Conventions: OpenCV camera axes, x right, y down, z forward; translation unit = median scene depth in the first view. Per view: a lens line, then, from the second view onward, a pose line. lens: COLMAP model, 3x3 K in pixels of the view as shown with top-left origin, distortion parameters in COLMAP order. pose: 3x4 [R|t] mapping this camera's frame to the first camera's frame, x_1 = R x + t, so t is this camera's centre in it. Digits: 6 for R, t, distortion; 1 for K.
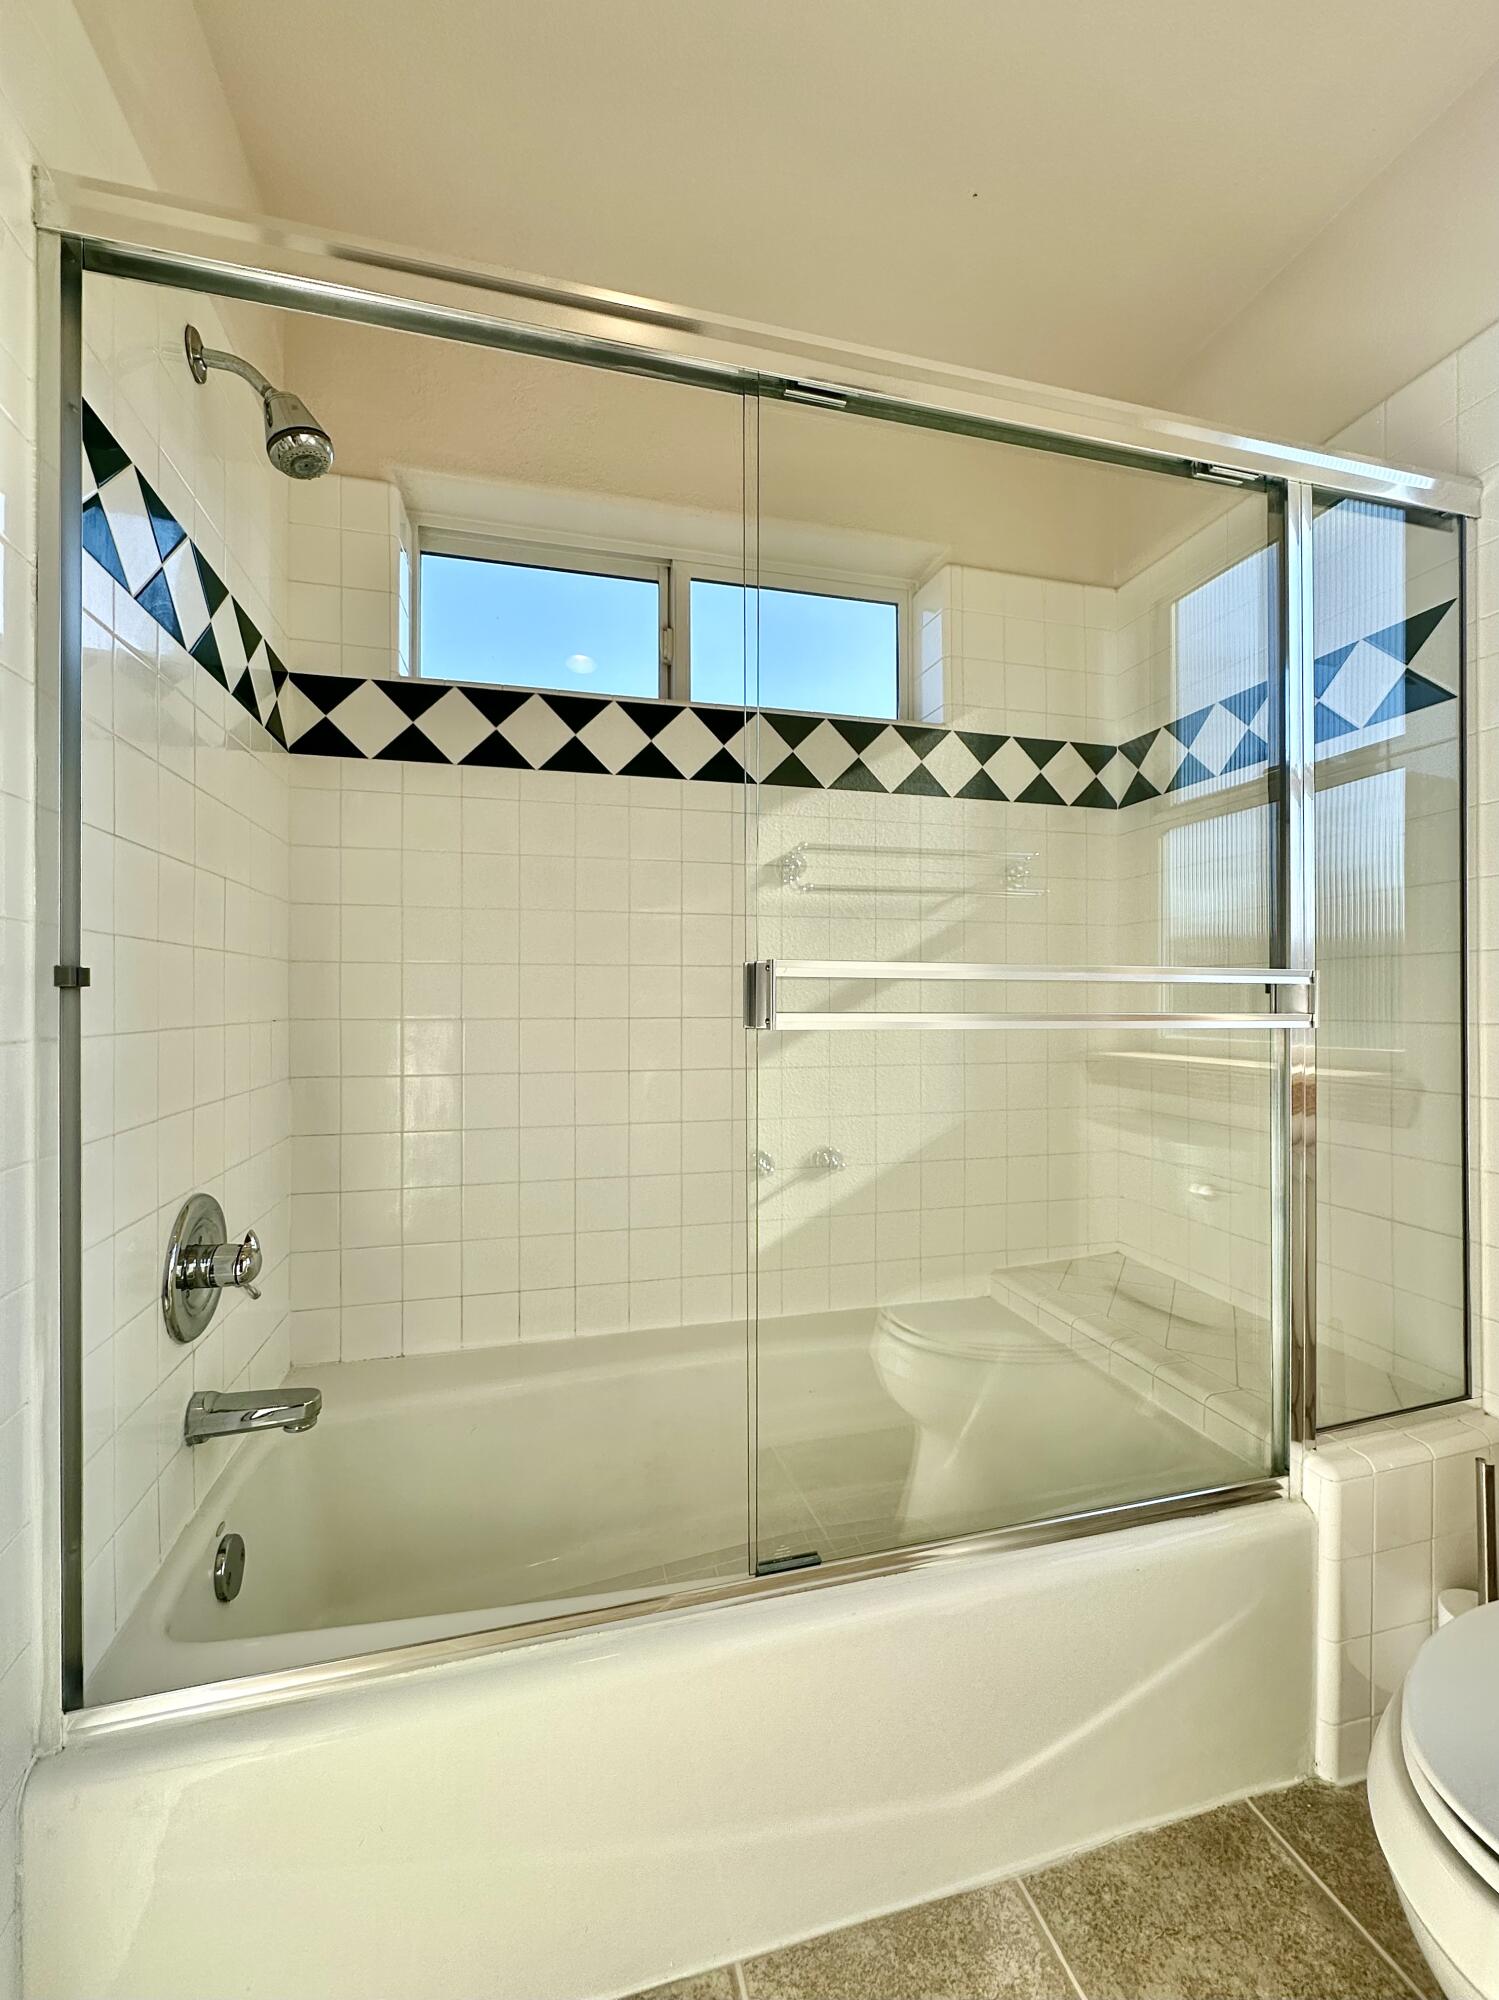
lens RADIAL K [[831.1, 0, 749.5], [0, 831.1, 1000.0], [0, 0, 1]] dist [-0.001870, 0.001115]
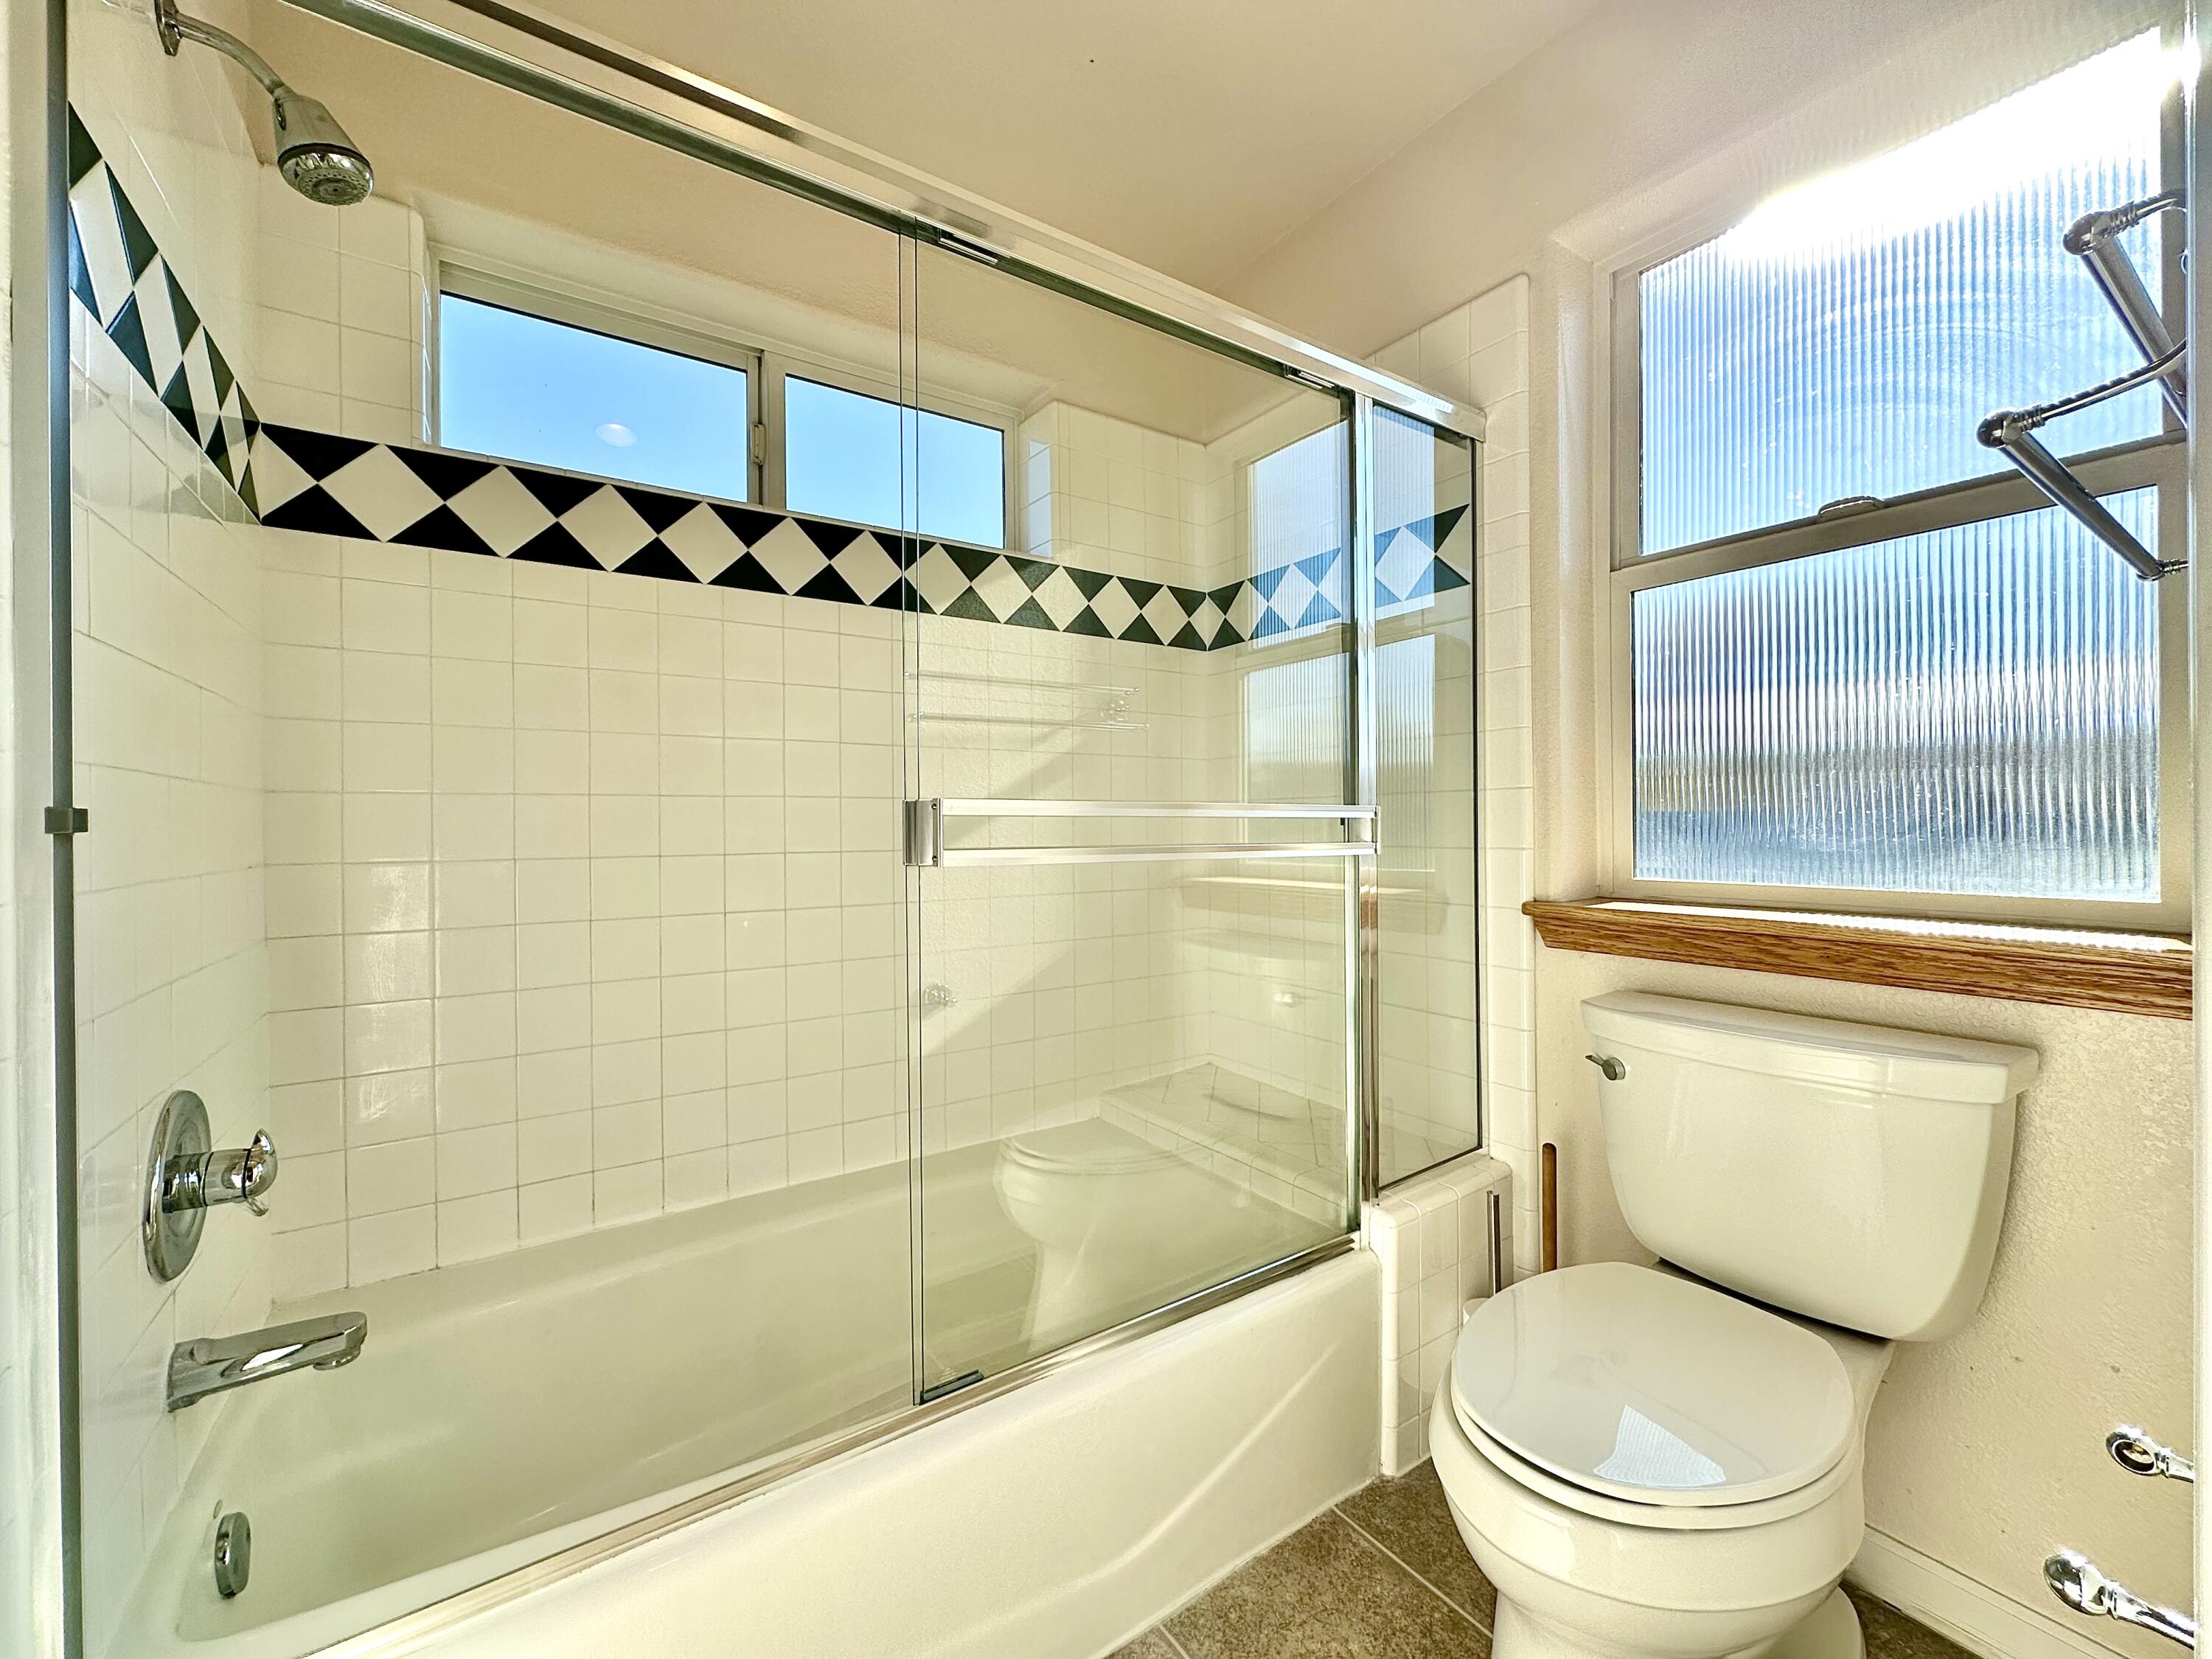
lens RADIAL K [[903.5, 0, 1106.0], [0, 903.5, 829.5], [0, 0, 1]] dist [0.000652, 0.000298]
pose [[0.942897, -0.008862, 0.332965, -0.092531], [0.007323, 0.999956, 0.005876, -0.009346], [-0.333003, -0.003103, 0.942921, -0.075627]]
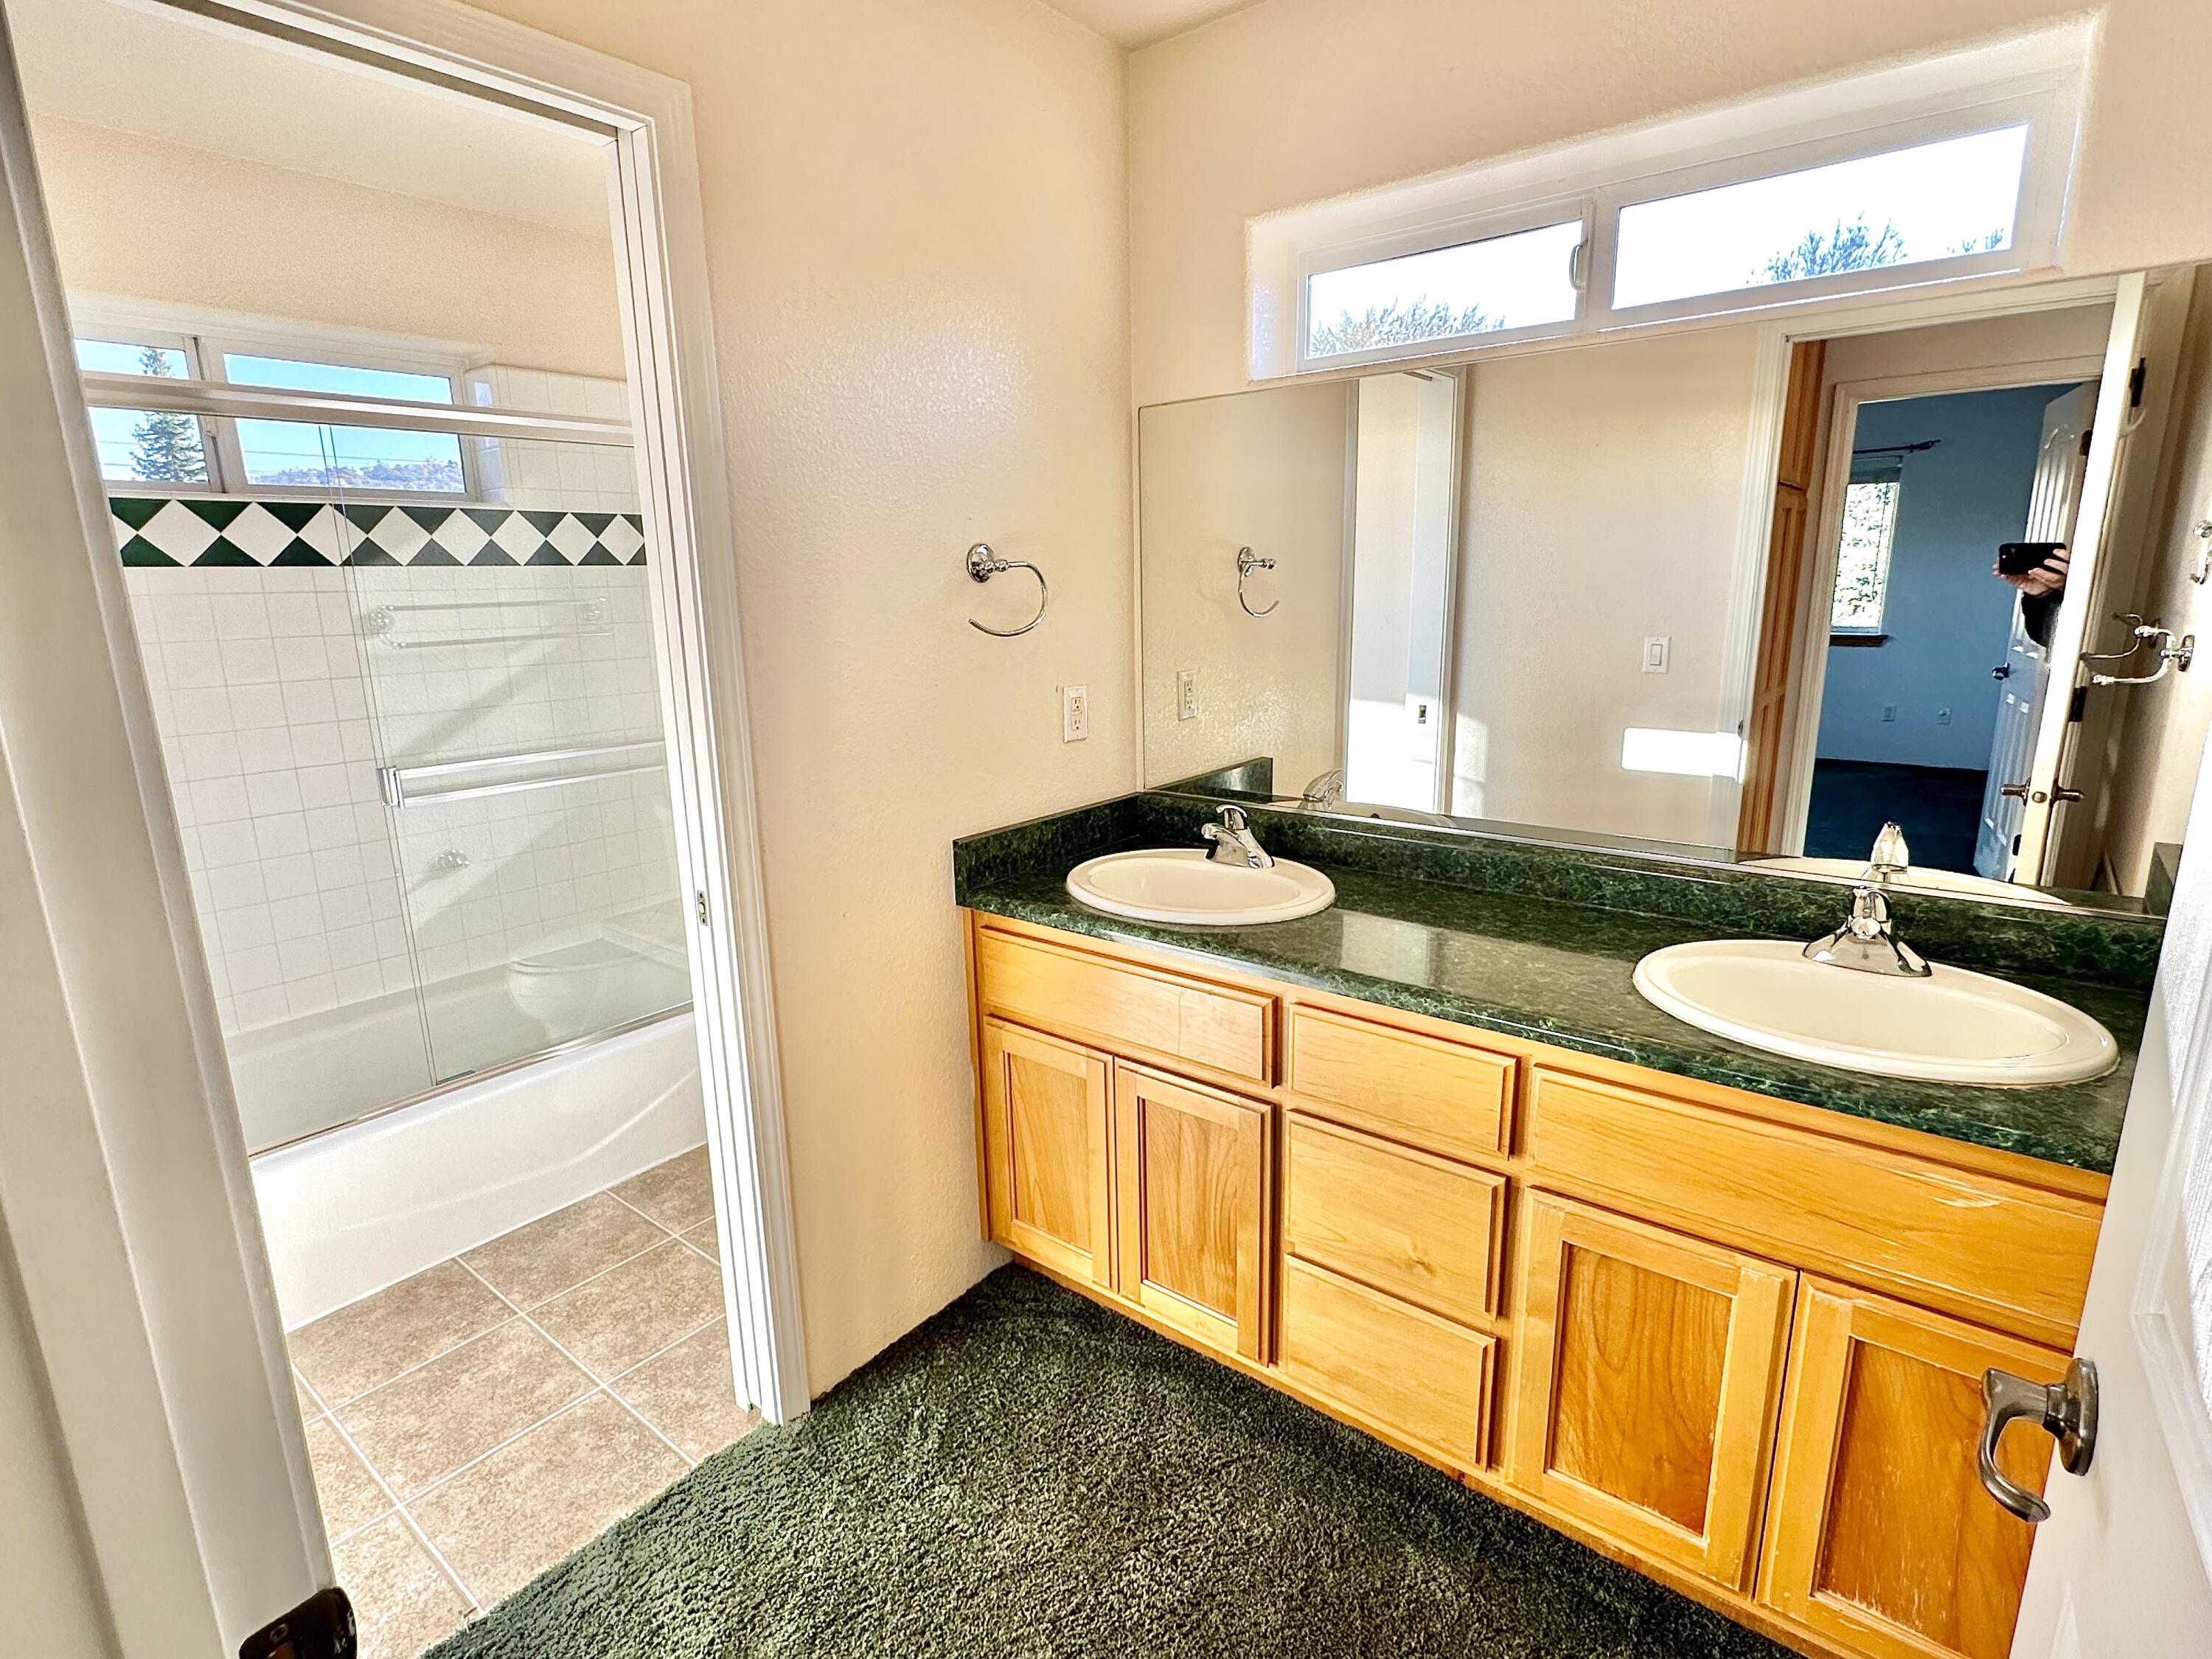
lens RADIAL K [[1109.2, 0, 1106.0], [0, 1109.2, 829.5], [0, 0, 1]] dist [0.003219, 0.000325]
pose [[0.800694, -0.147638, 0.580596, -0.103449], [0.012317, 0.973009, 0.230436, -0.288256], [-0.598946, -0.177358, 0.780902, -1.130569]]
